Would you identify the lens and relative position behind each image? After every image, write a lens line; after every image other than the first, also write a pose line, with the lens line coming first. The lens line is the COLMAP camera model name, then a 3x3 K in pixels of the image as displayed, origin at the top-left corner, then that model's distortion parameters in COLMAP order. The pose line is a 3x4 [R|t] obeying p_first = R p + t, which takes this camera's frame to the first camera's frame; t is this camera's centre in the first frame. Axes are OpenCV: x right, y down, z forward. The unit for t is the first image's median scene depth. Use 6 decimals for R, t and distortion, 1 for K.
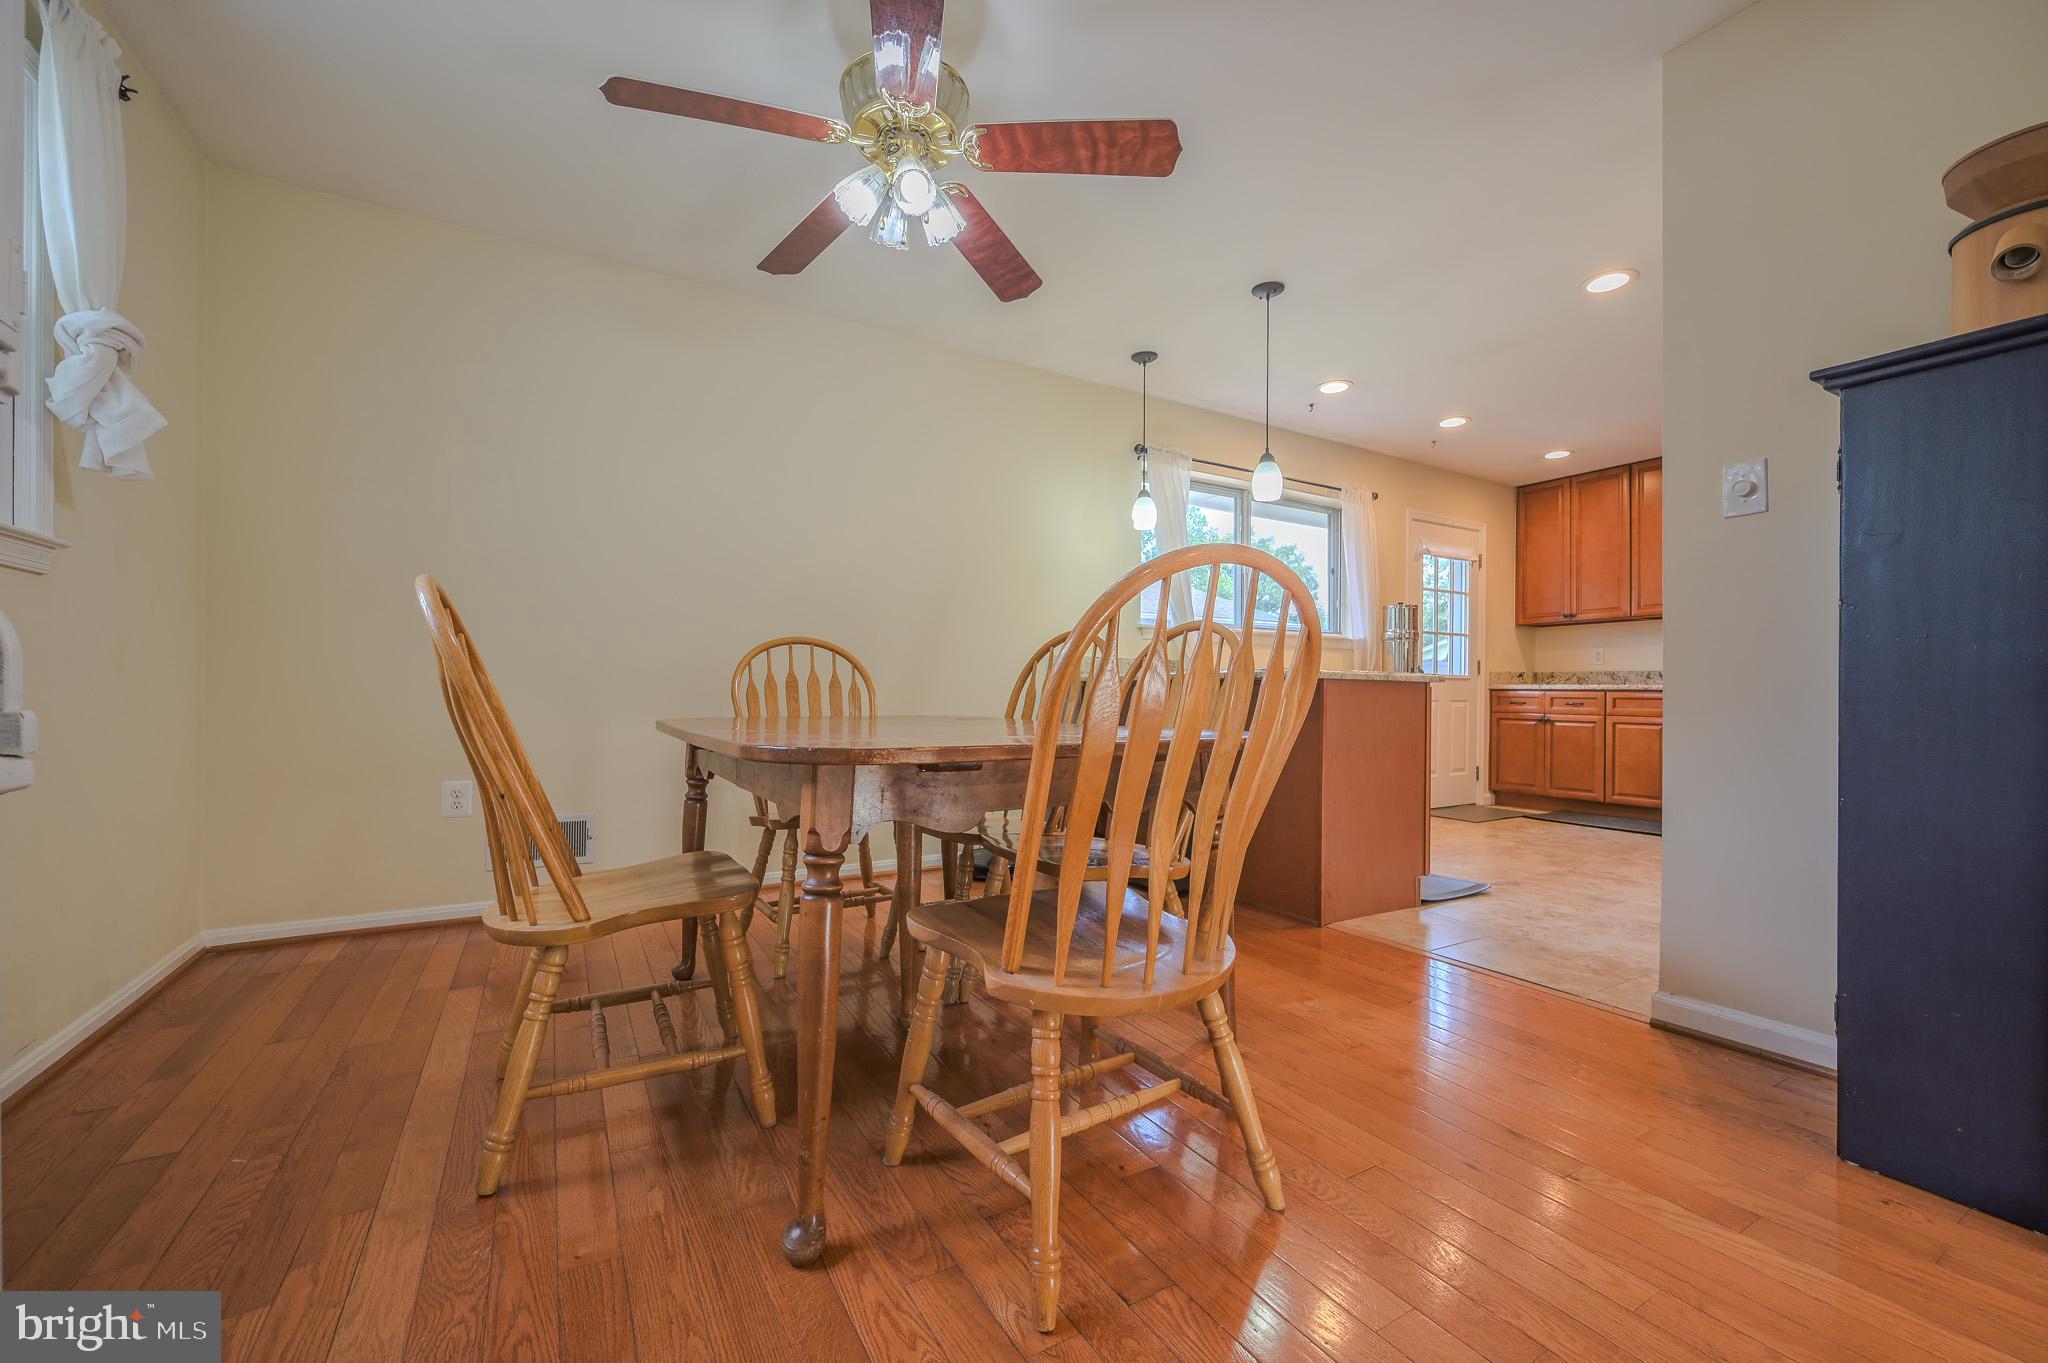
lens RADIAL K [[809.8, 0, 1018.5], [0, 809.8, 689.5], [0, 0, 1]] dist [-0.001524, 0.000172]
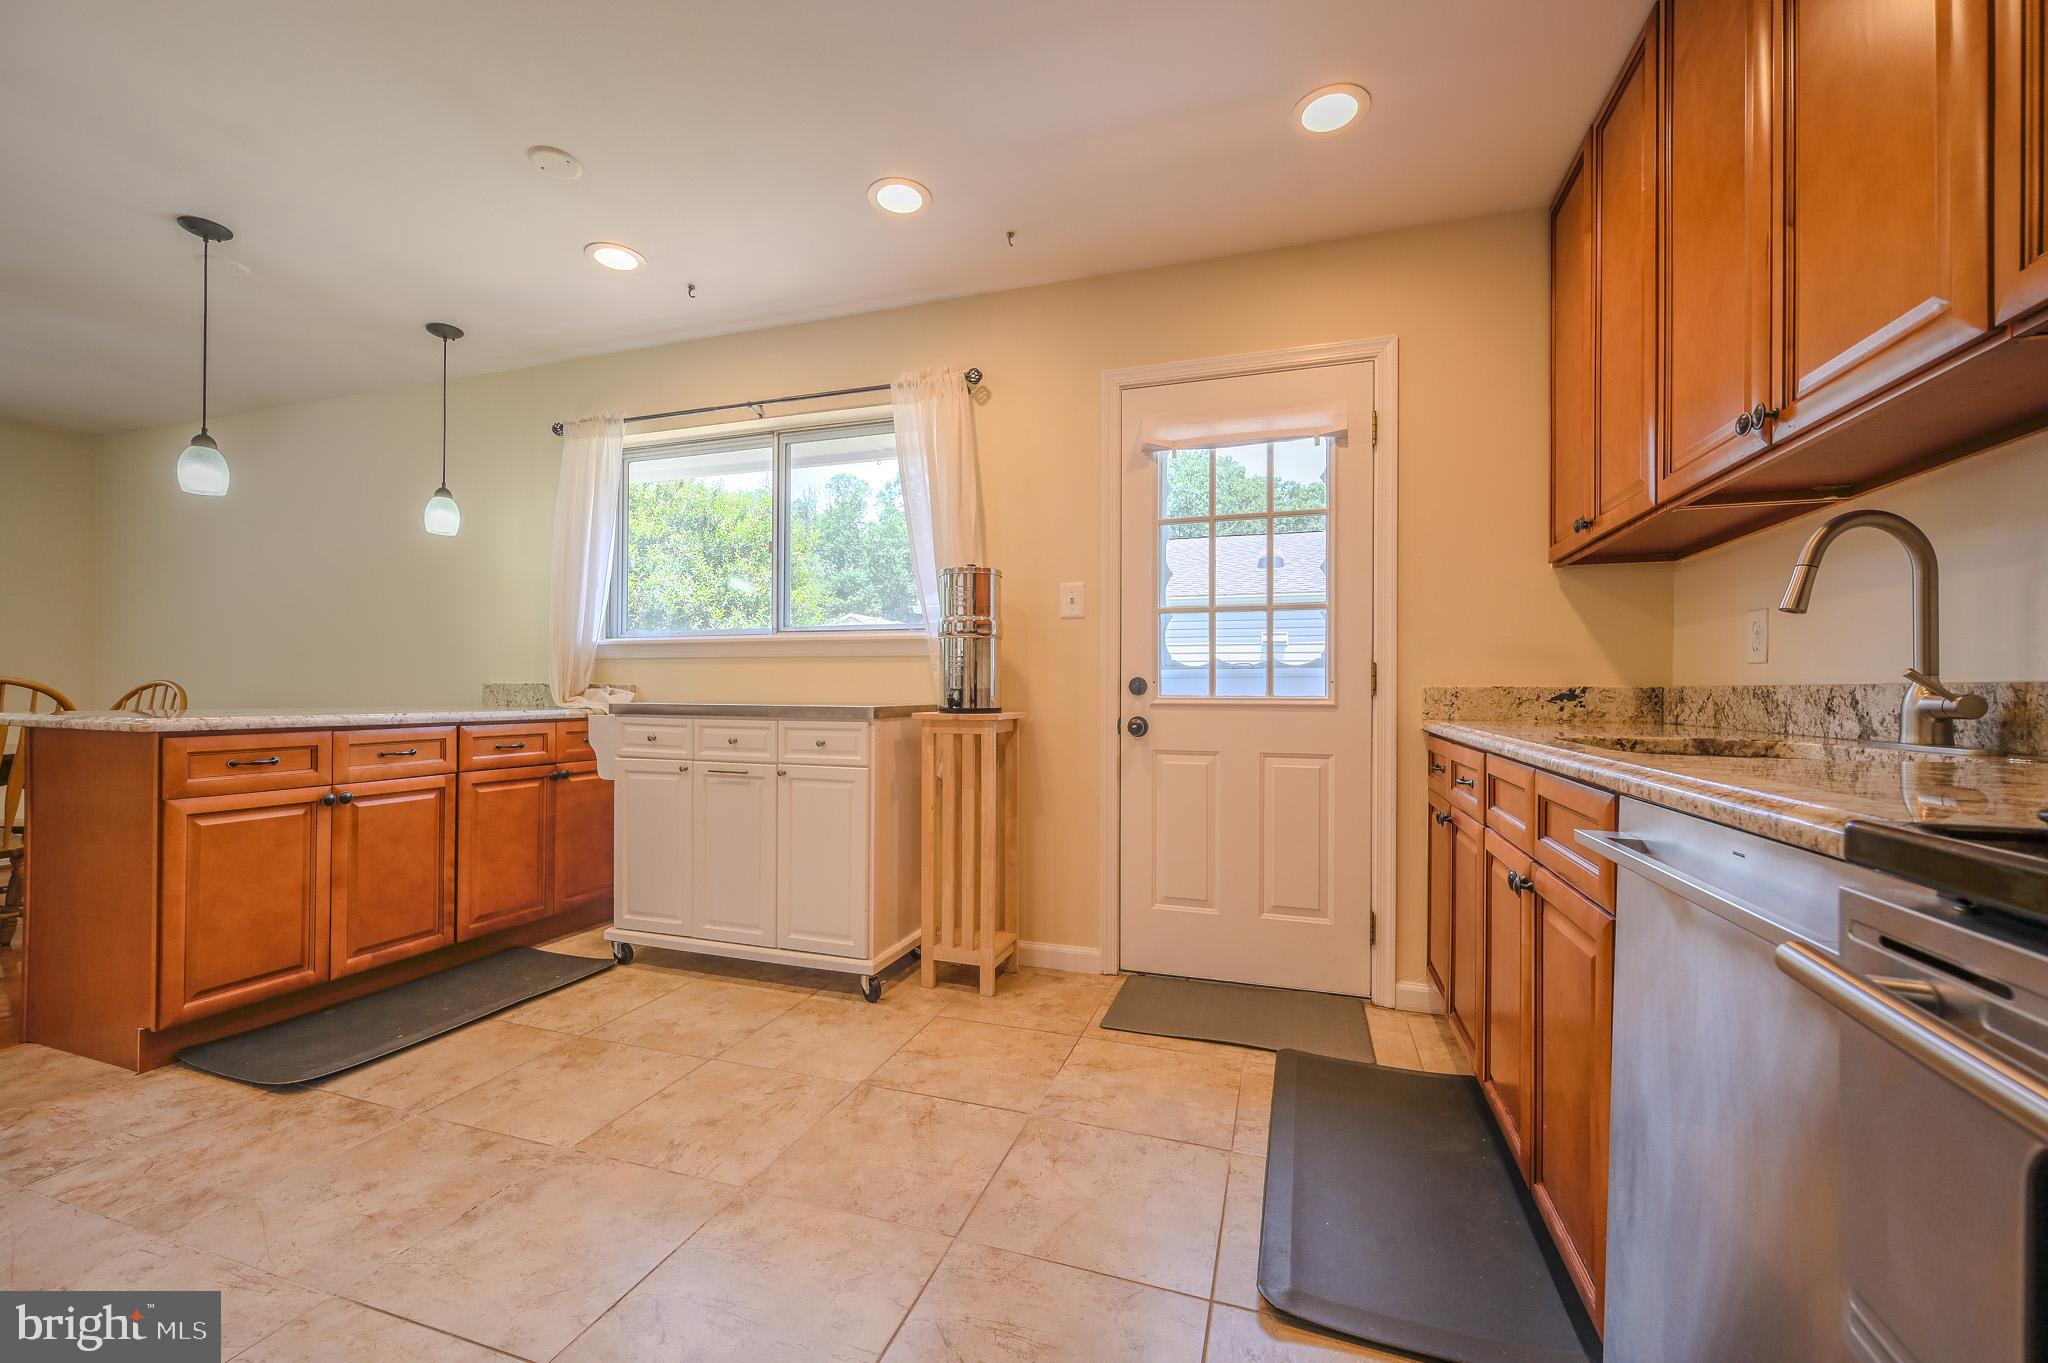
lens RADIAL K [[809.8, 0, 1024.9], [0, 809.8, 690.9], [0, 0, 1]] dist [-0.001524, 0.000172]
pose [[0.658368, -0.004972, -0.752680, 0.792915], [0.002319, 0.999987, -0.004578, -0.020152], [0.752693, 0.001269, 0.658371, 0.603210]]
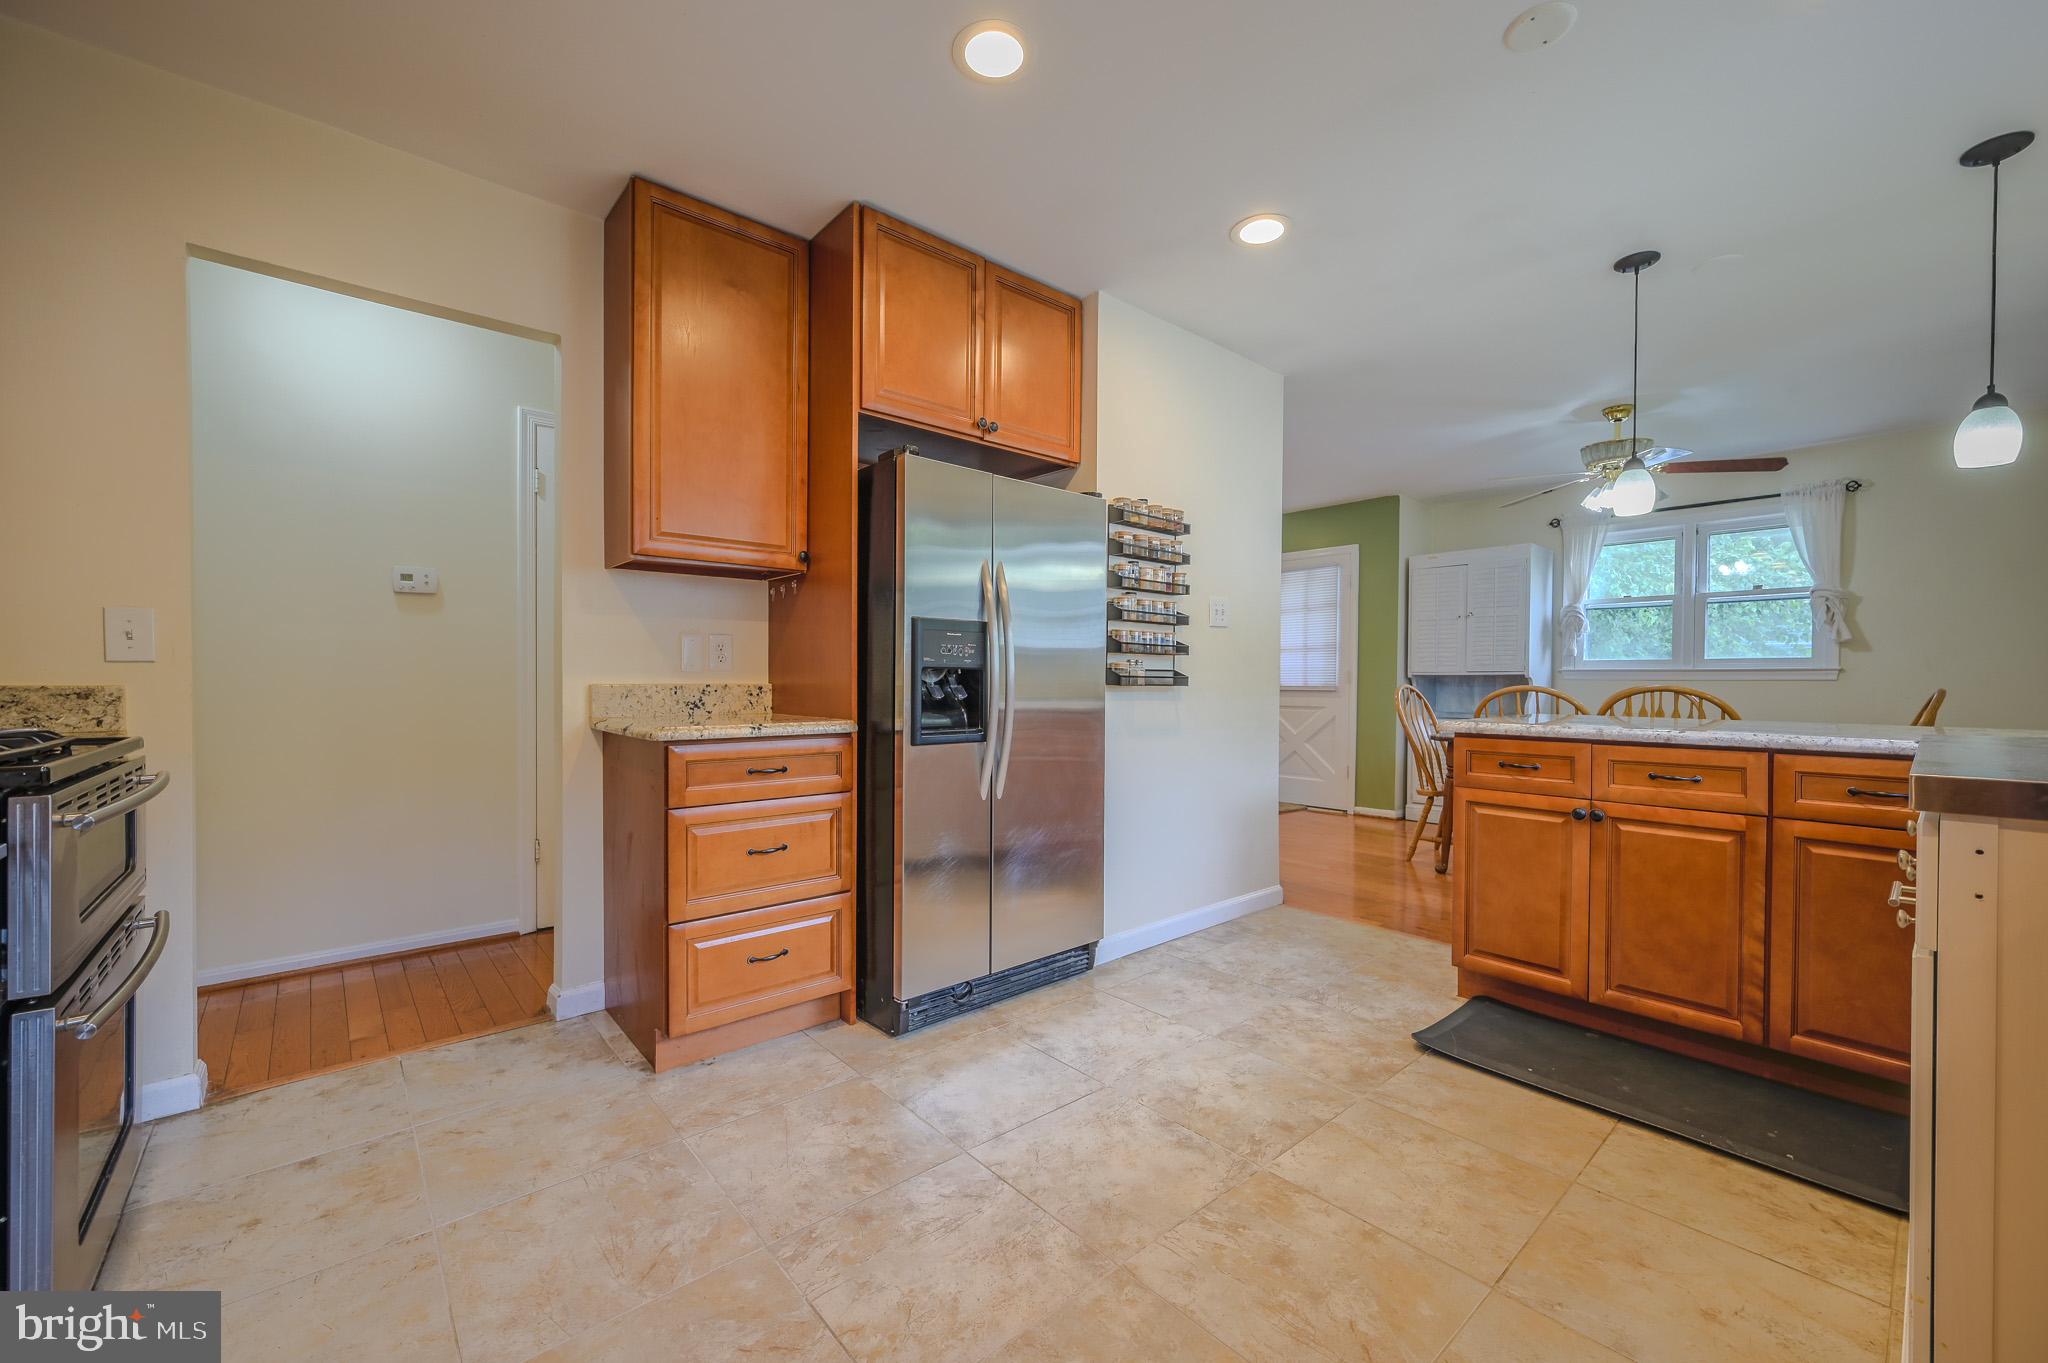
lens RADIAL K [[809.8, 0, 1027.5], [0, 809.8, 687.8], [0, 0, 1]] dist [-0.001524, 0.000172]
pose [[-0.982694, -0.011894, -0.184856, 0.596565], [-0.013054, 0.999902, 0.005059, -0.028479], [0.184778, 0.007385, -0.982753, 0.947721]]
